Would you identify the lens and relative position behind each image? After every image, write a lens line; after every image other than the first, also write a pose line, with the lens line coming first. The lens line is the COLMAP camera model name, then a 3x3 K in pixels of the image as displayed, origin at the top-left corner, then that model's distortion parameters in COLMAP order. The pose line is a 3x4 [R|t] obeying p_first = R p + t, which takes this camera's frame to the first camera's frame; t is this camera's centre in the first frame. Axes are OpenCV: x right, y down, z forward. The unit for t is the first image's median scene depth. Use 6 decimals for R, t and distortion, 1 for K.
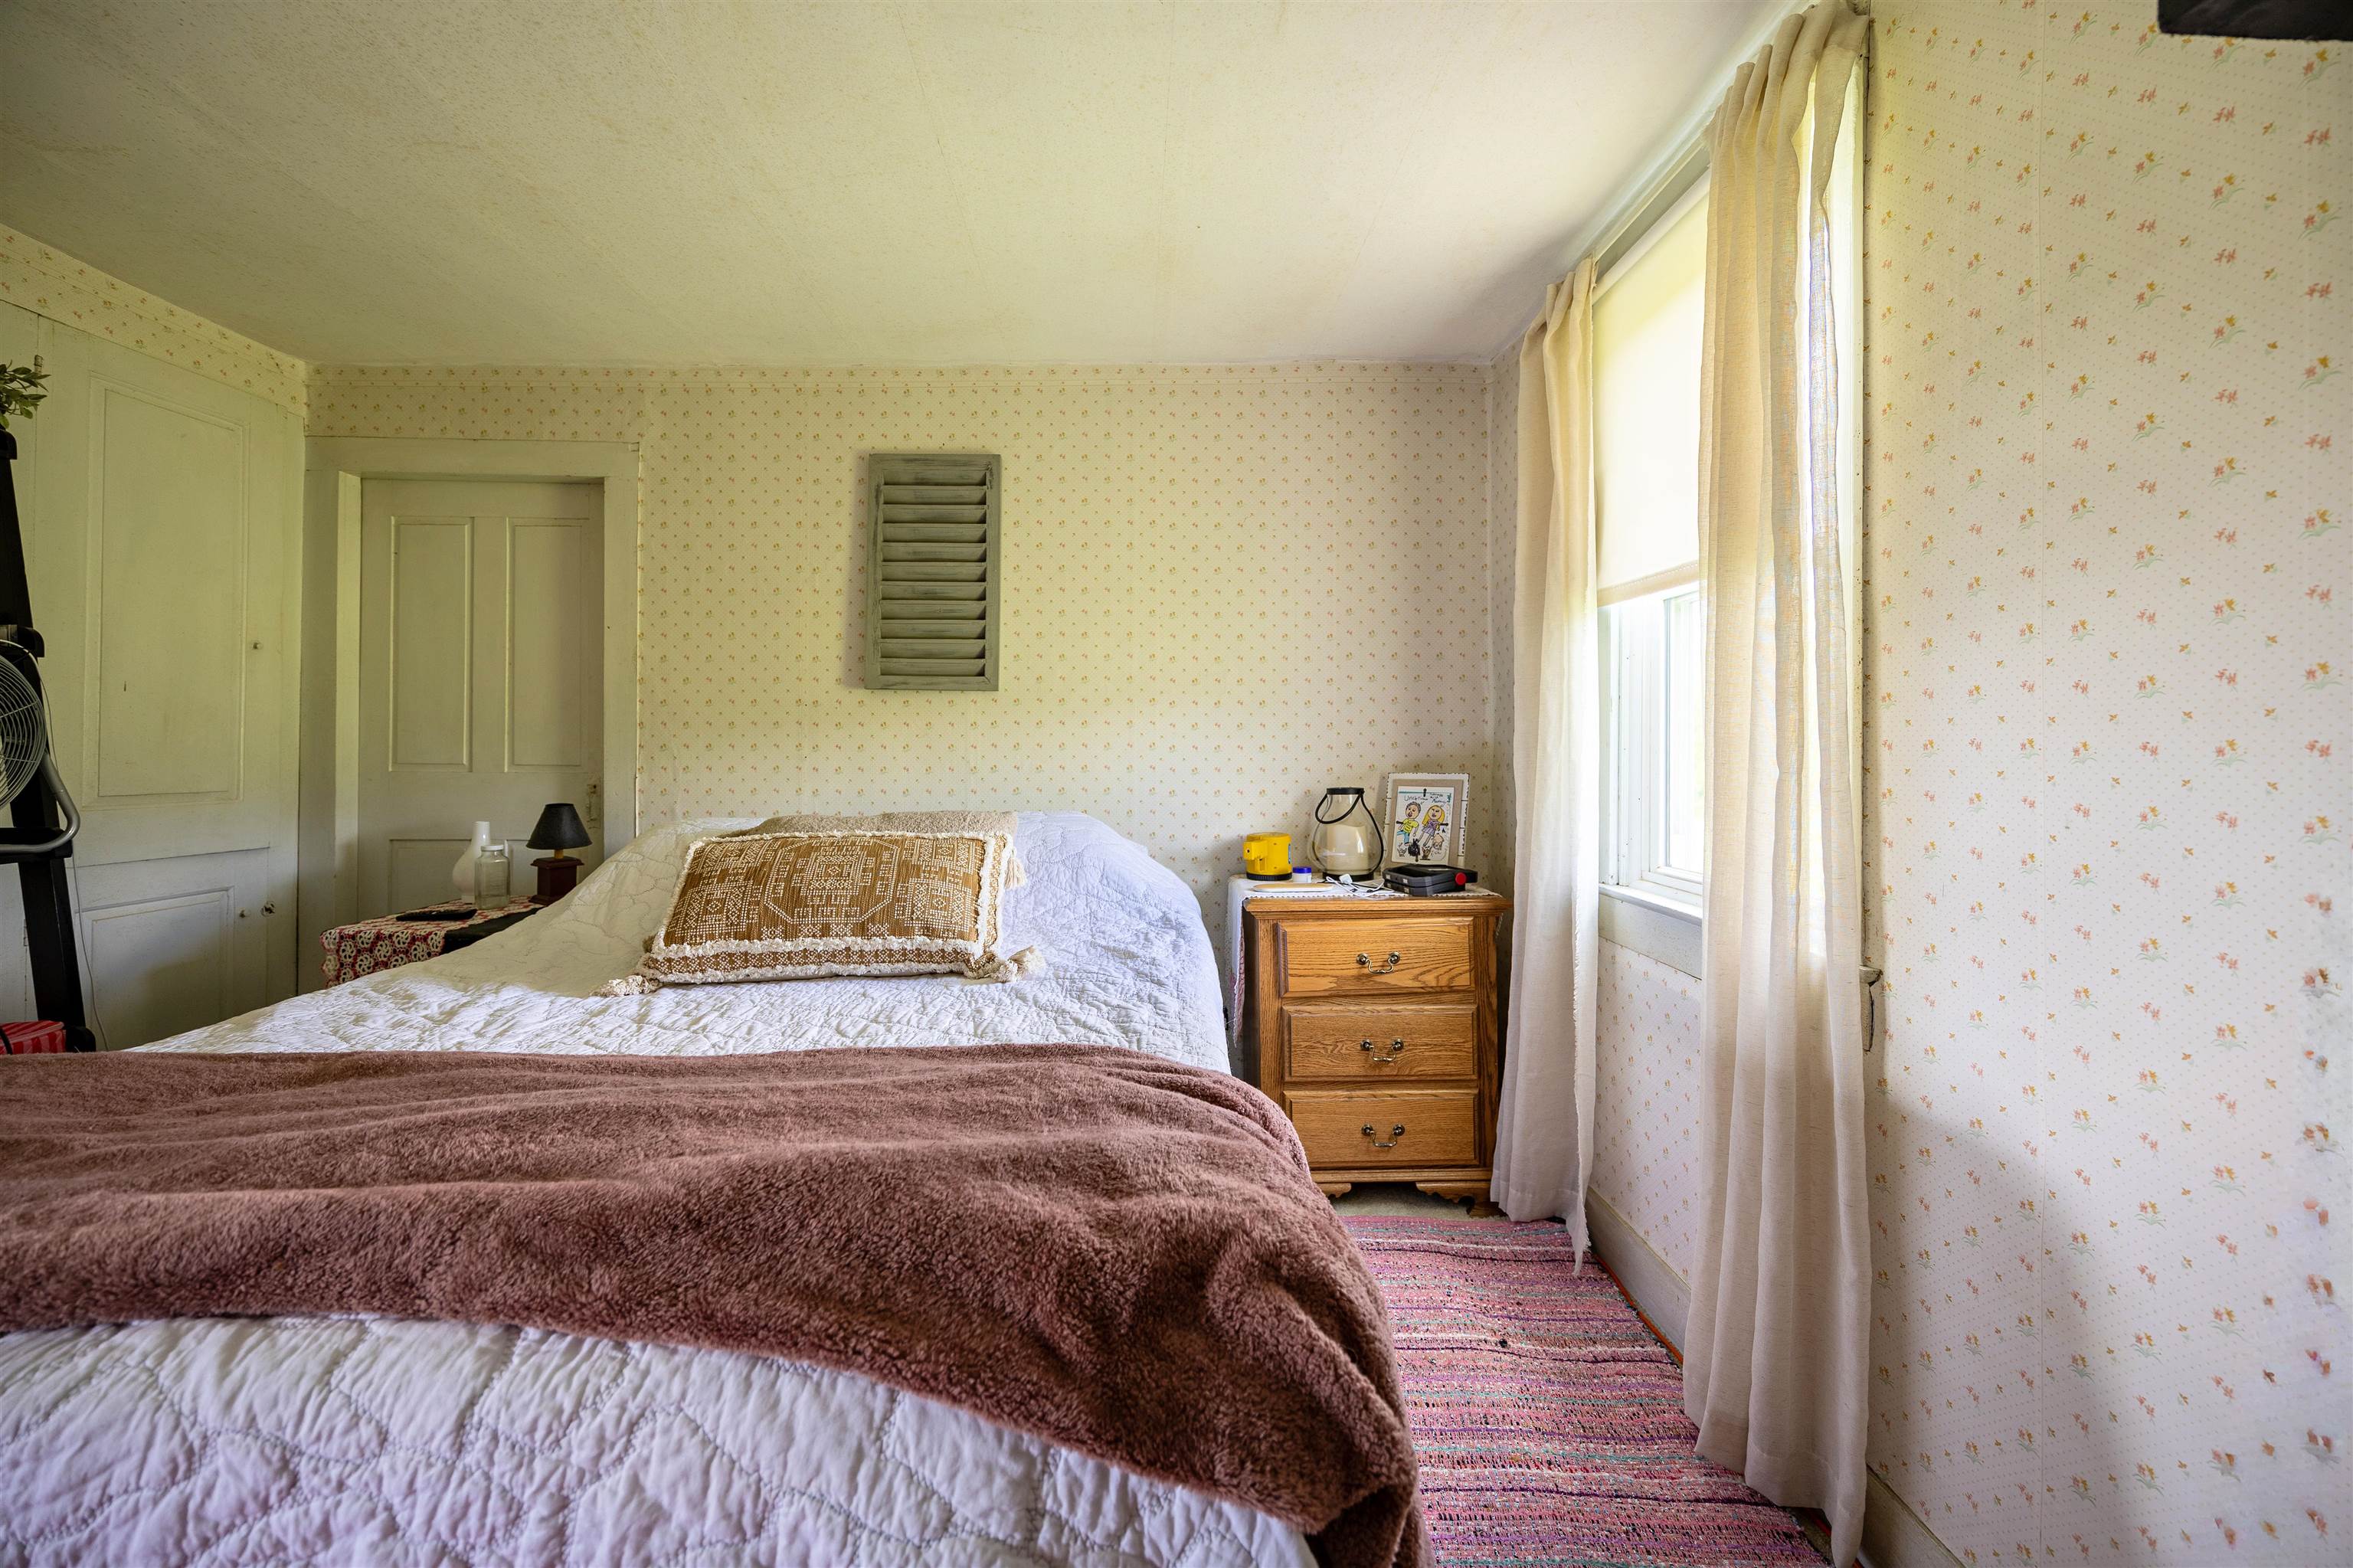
lens RADIAL K [[923.3, 0, 1175.6], [0, 923.3, 740.9], [0, 0, 1]] dist [0.000286, 0.000043]
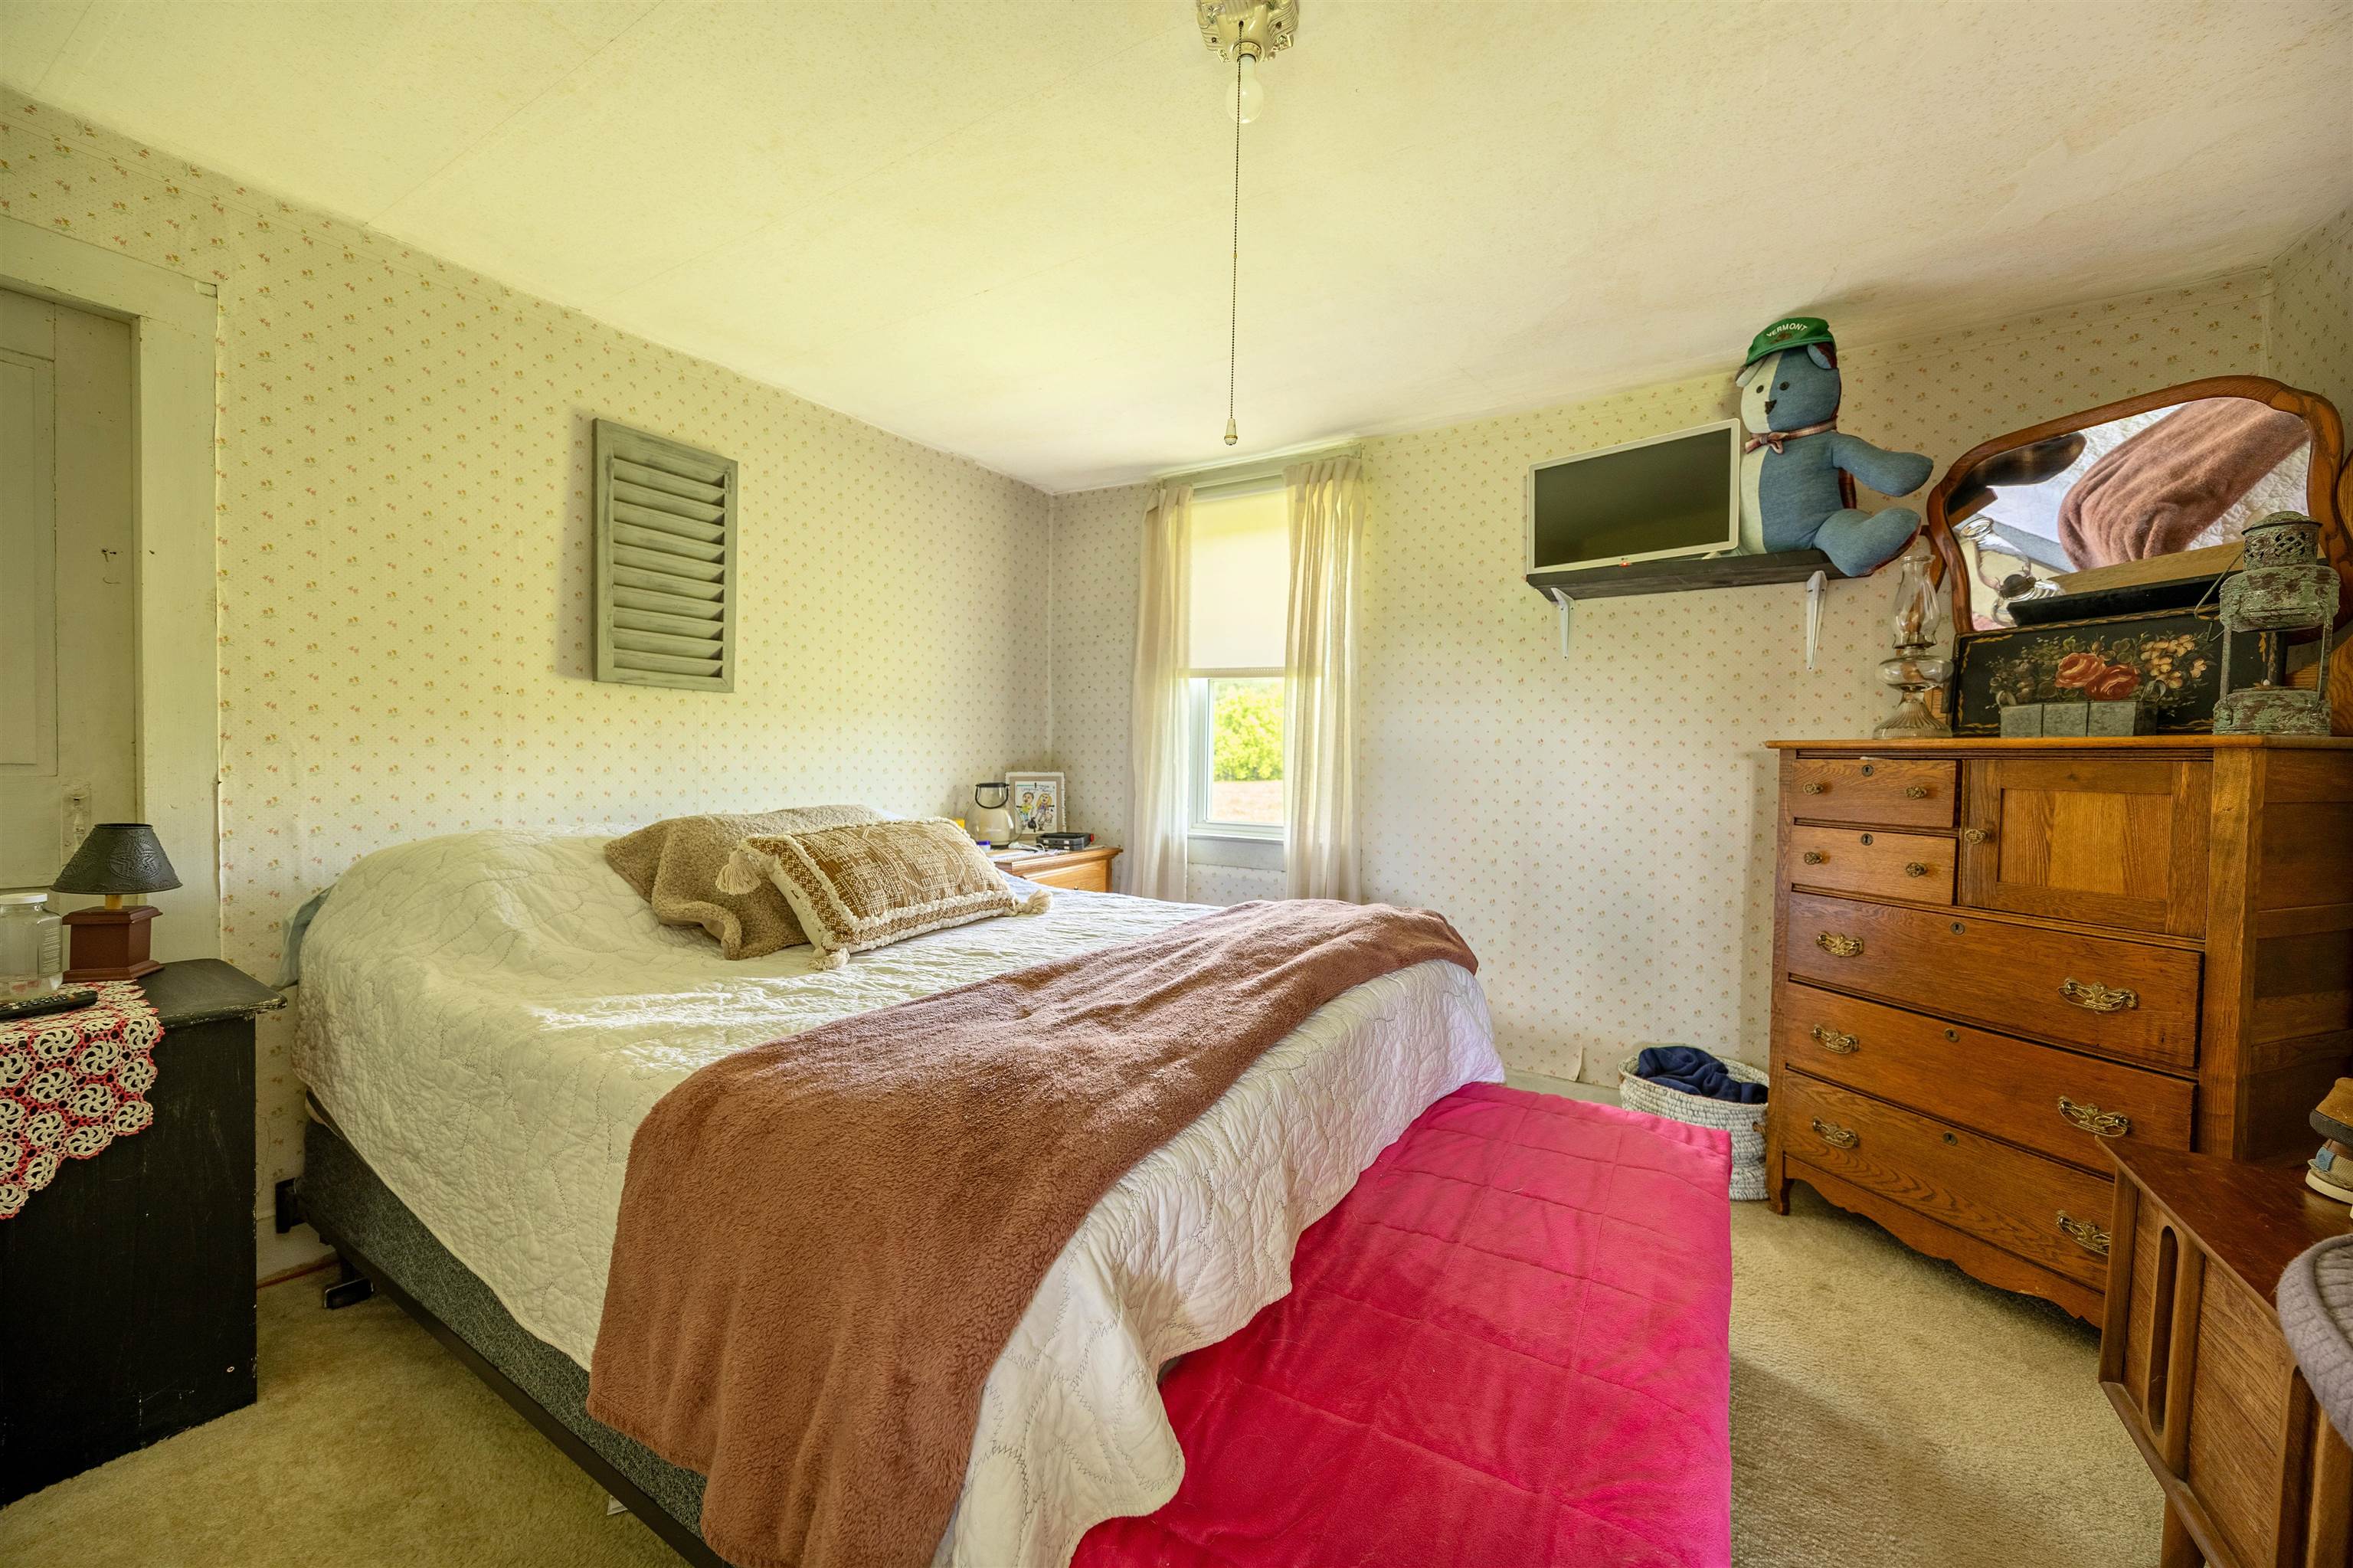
lens RADIAL K [[875.3, 0, 1183.7], [0, 875.3, 787.6], [0, 0, 1]] dist [-0.001430, -0.000198]
pose [[0.545325, -0.017755, 0.838036, -0.736263], [-0.017159, 0.999330, 0.032338, 0.010671], [-0.838049, -0.032015, 0.544655, 0.048707]]
